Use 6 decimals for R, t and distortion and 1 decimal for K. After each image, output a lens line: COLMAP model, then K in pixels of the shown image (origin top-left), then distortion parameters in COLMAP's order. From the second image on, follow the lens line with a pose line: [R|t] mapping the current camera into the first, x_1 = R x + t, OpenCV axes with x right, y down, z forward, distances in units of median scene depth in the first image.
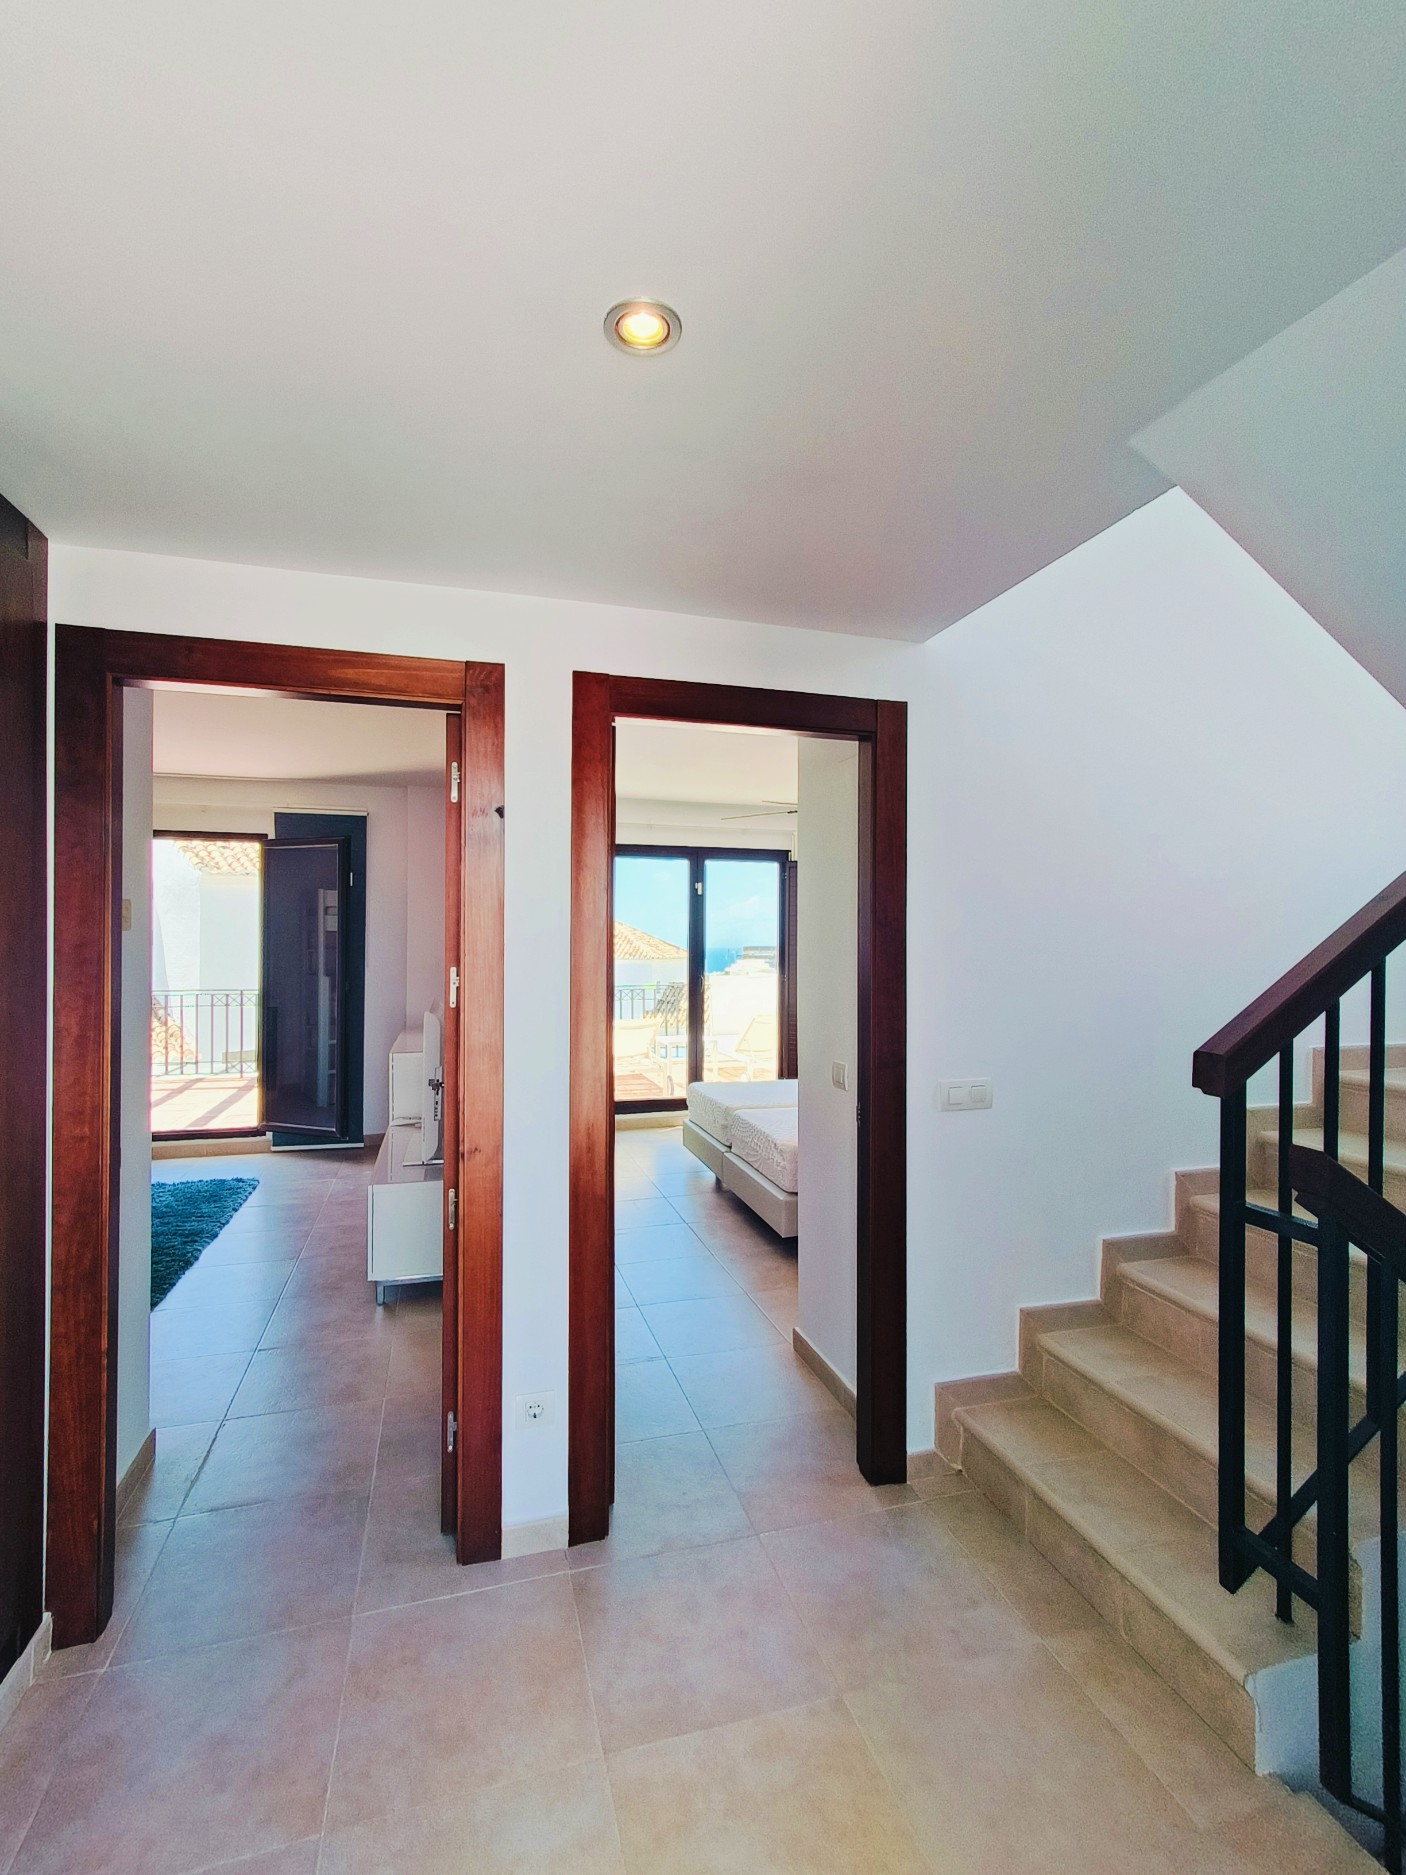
lens RADIAL K [[859.2, 0, 703.0], [0, 859.2, 937.5], [0, 0, 1]] dist [0.001273, 0.000259]
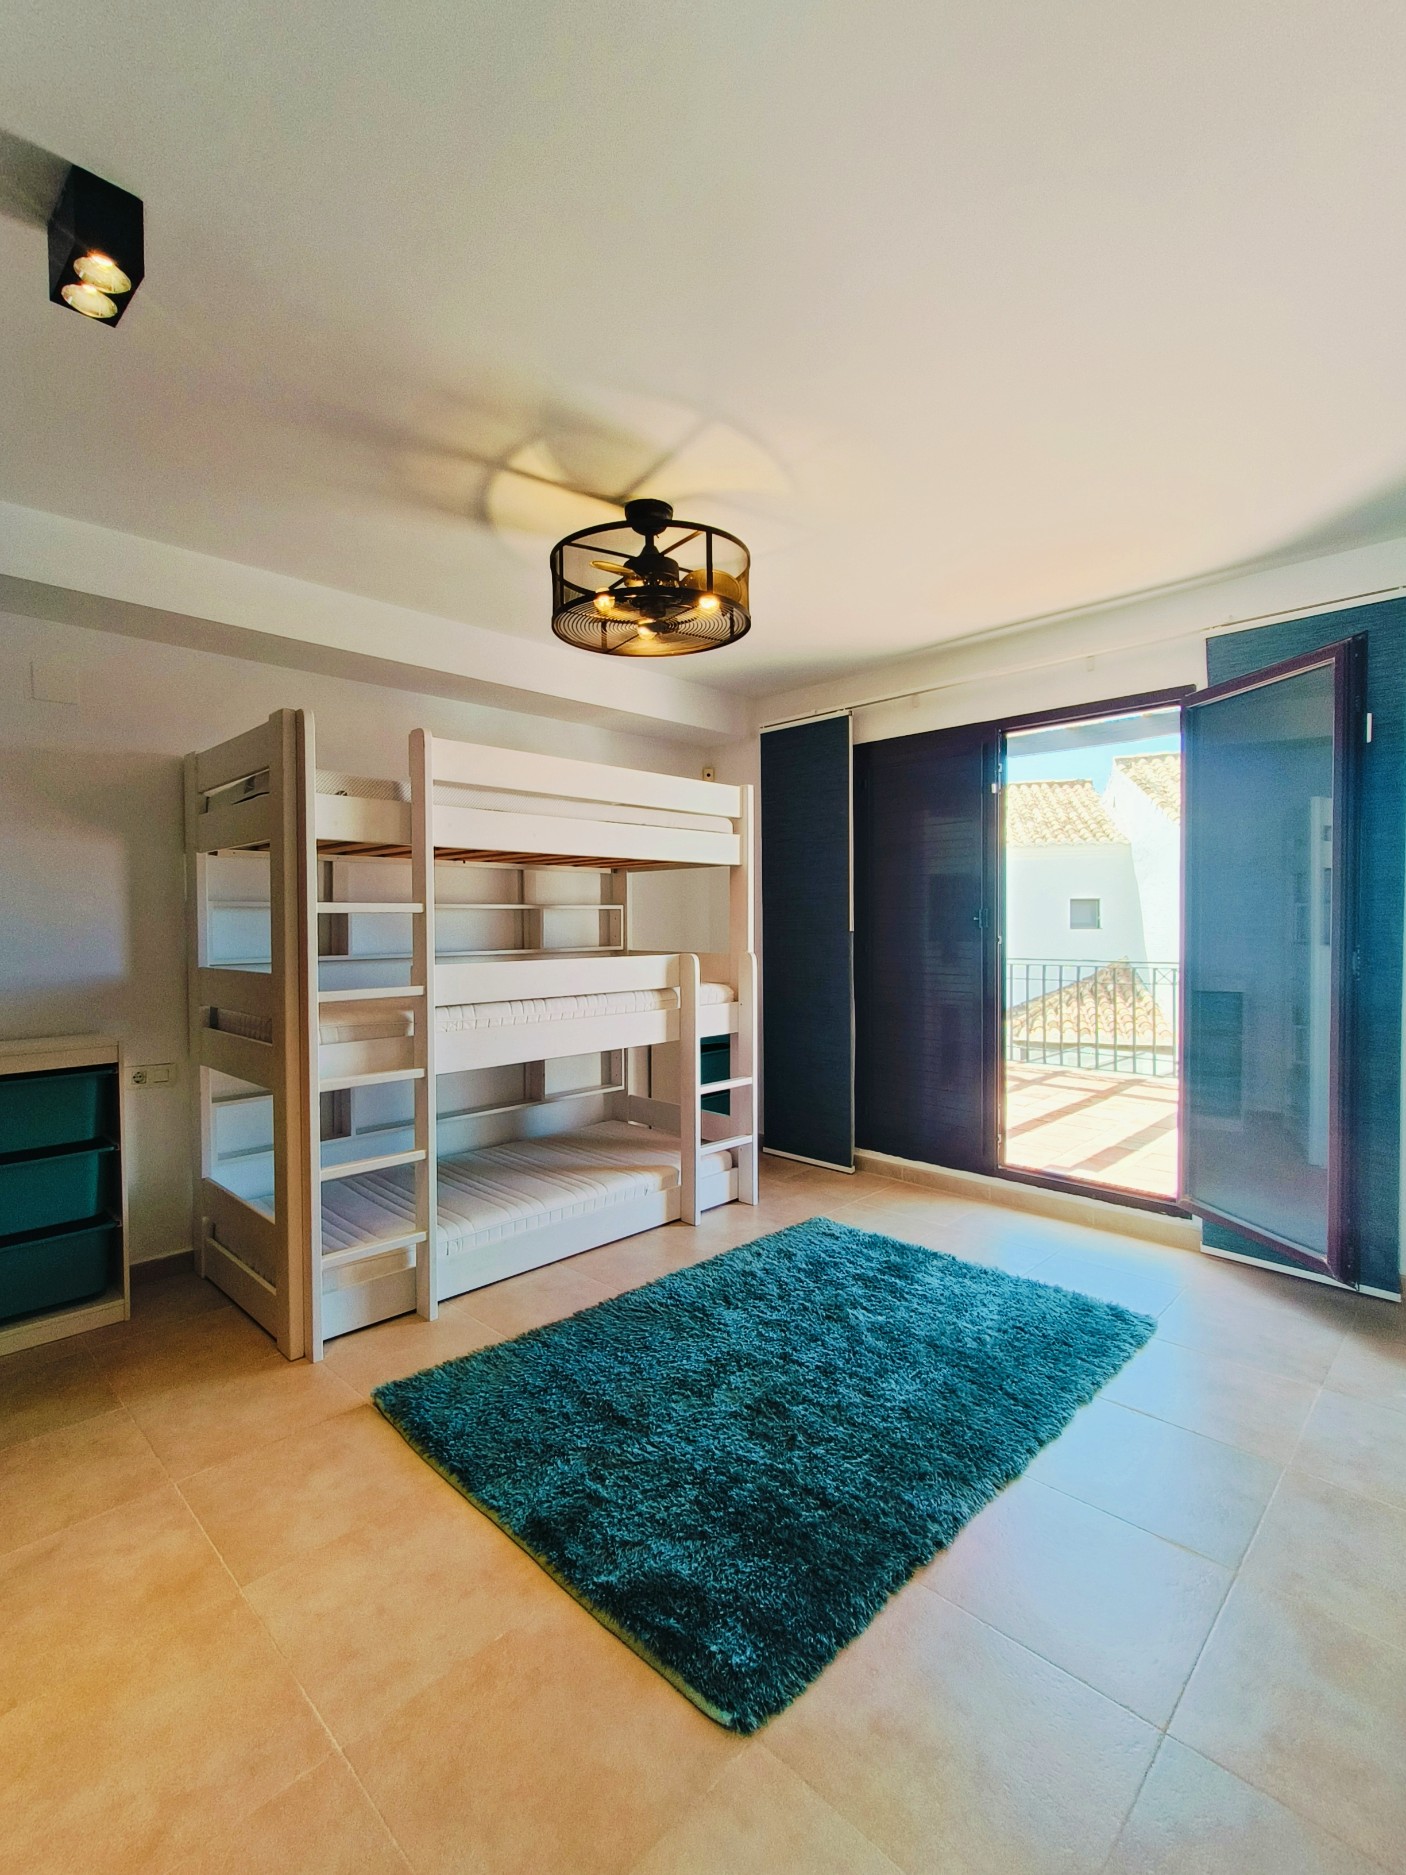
lens RADIAL K [[859.2, 0, 703.0], [0, 859.2, 937.5], [0, 0, 1]] dist [0.001273, 0.000259]
pose [[0.489116, 0.010503, -0.872155, -0.124270], [0.011931, 0.999753, 0.018731, 0.022265], [0.872137, -0.019567, 0.488870, 0.319921]]
